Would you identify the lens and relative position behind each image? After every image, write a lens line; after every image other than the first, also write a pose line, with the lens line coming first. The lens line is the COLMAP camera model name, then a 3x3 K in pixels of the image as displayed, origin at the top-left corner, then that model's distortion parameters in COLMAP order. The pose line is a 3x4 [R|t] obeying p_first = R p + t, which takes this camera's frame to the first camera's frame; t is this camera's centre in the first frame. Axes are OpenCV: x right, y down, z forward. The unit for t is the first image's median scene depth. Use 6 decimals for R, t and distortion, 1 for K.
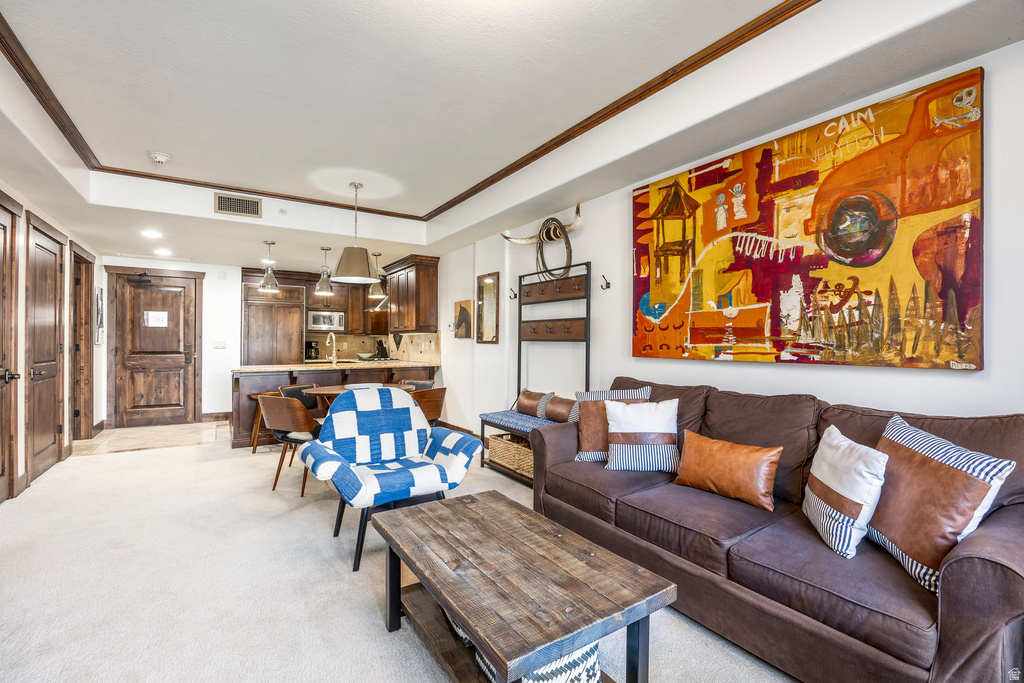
lens RADIAL K [[446.8, 0, 507.2], [0, 446.8, 342.0], [0, 0, 1]] dist [-0.013901, 0.001074]
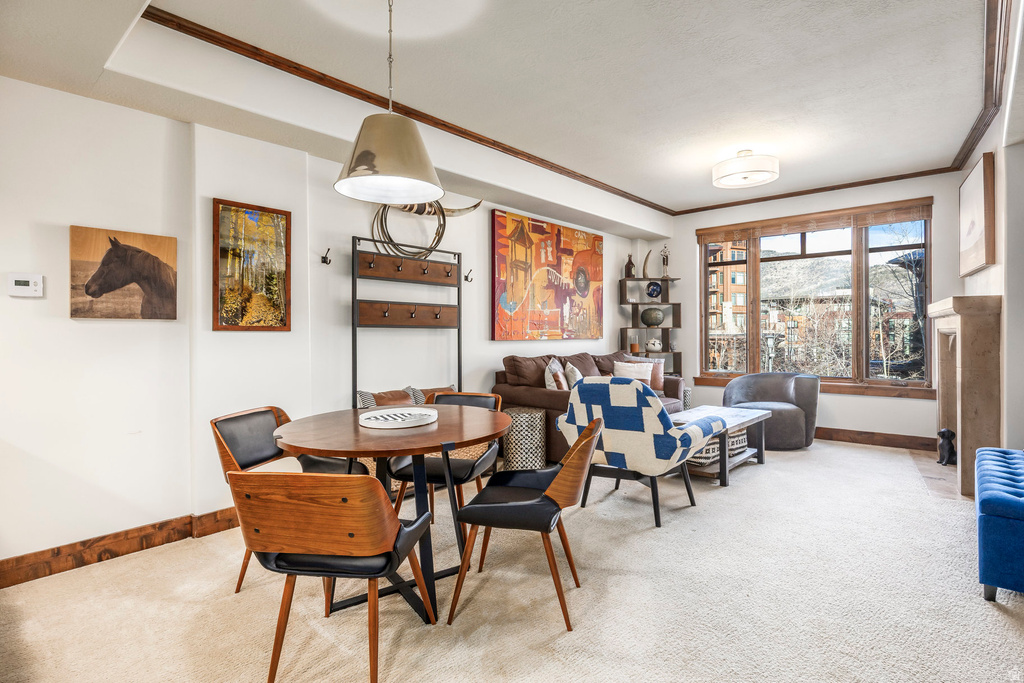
lens RADIAL K [[536.9, 0, 509.7], [0, 536.9, 334.7], [0, 0, 1]] dist [-0.003286, -0.000839]
pose [[-0.260669, -0.003110, 0.965423, -1.054045], [0.004639, 0.999979, 0.004473, 0.008440], [-0.965417, 0.005645, -0.260649, 1.191695]]
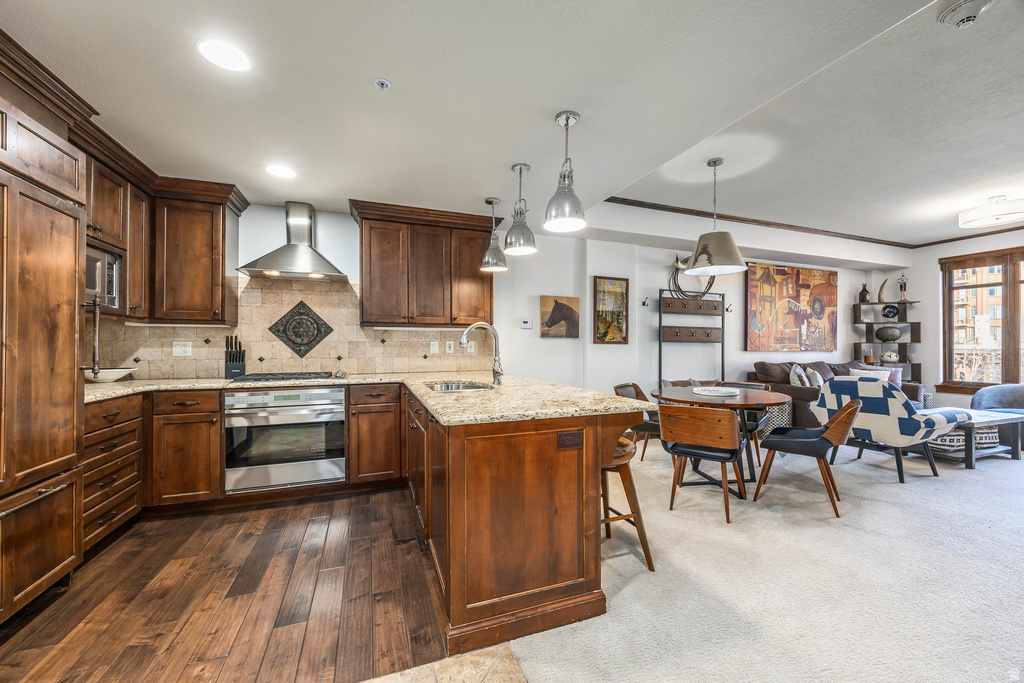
lens RADIAL K [[396.4, 0, 501.5], [0, 396.4, 344.7], [0, 0, 1]] dist [0.001165, -0.000427]
pose [[0.230571, -0.000066, 0.973055, -1.380686], [-0.002979, 0.999995, 0.000773, 0.007114], [-0.973051, -0.003077, 0.230570, 1.422008]]
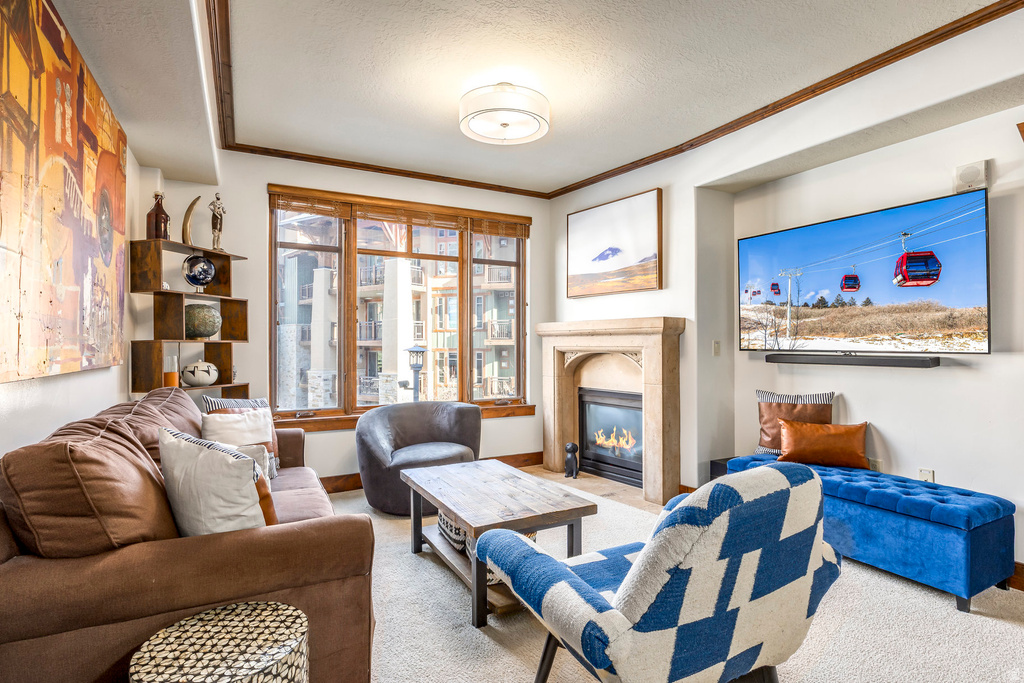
lens RADIAL K [[536.9, 0, 514.5], [0, 536.9, 342.6], [0, 0, 1]] dist [-0.003286, -0.000839]
pose [[-0.994788, -0.007696, 0.101673, -0.124942], [-0.009061, 0.999875, -0.012971, 0.005787], [-0.101561, -0.013825, -0.994733, 1.163863]]
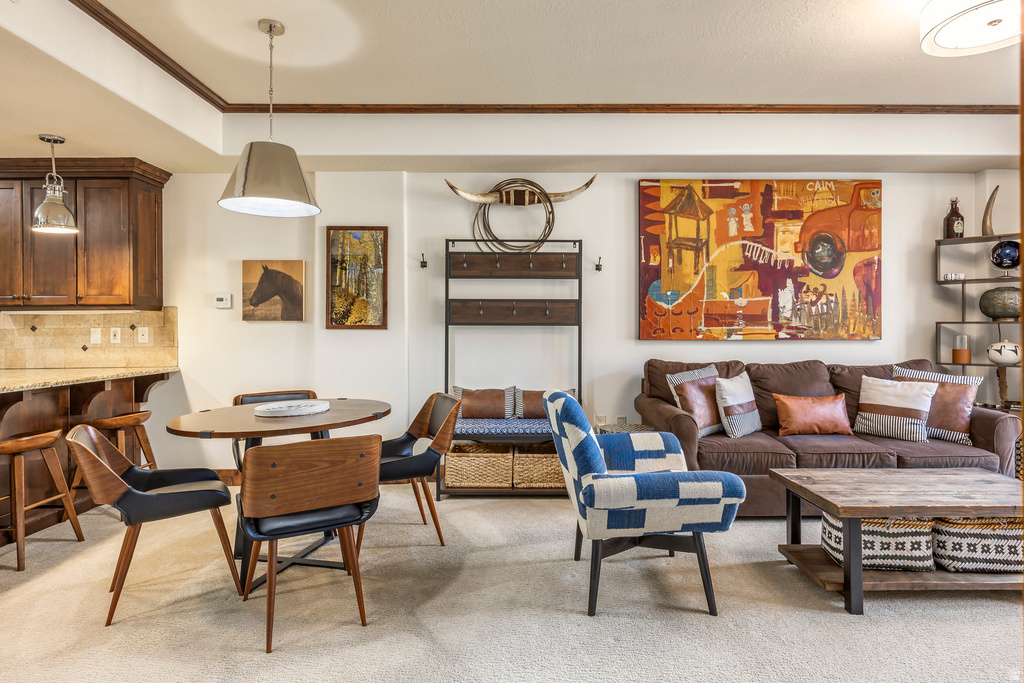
lens RADIAL K [[555.0, 0, 509.5], [0, 555.0, 329.1], [0, 0, 1]] dist [-0.000155, -0.002519]
pose [[0.552807, -0.002857, 0.833304, -0.845943], [0.004143, 0.999991, 0.000680, 0.004631], [-0.833299, 0.003076, 0.552814, 0.473677]]
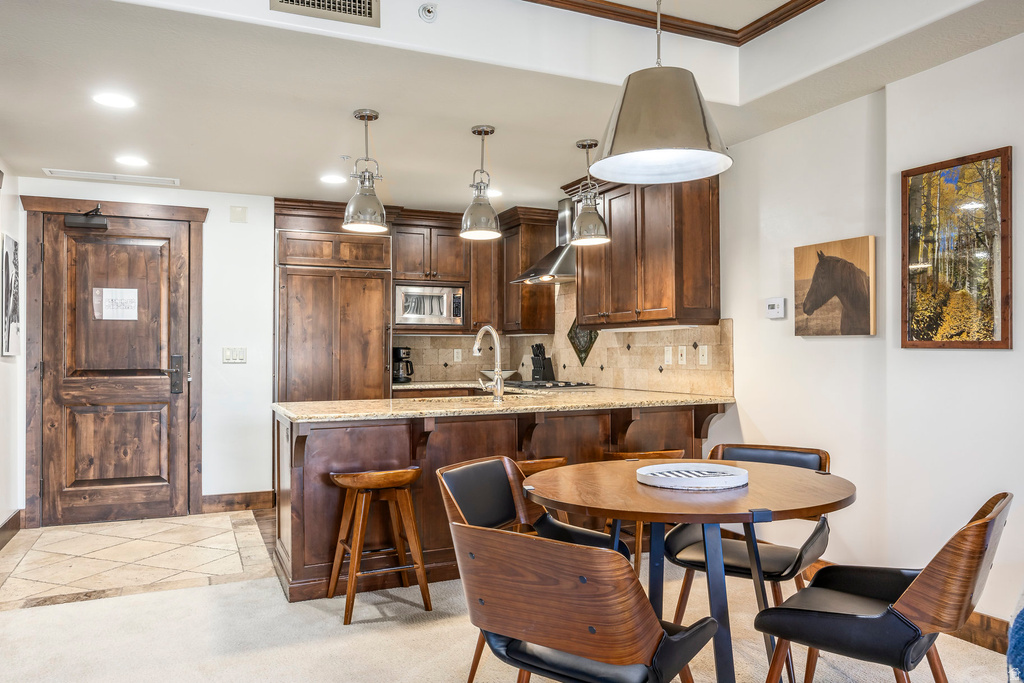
lens RADIAL K [[722.2, 0, 519.6], [0, 722.2, 342.1], [0, 0, 1]] dist [-0.004779, -0.003367]
pose [[0.989547, -0.007606, -0.144007, -0.429155], [0.006500, 0.999946, -0.008150, 0.000340], [0.144062, 0.007129, 0.989543, 0.497960]]
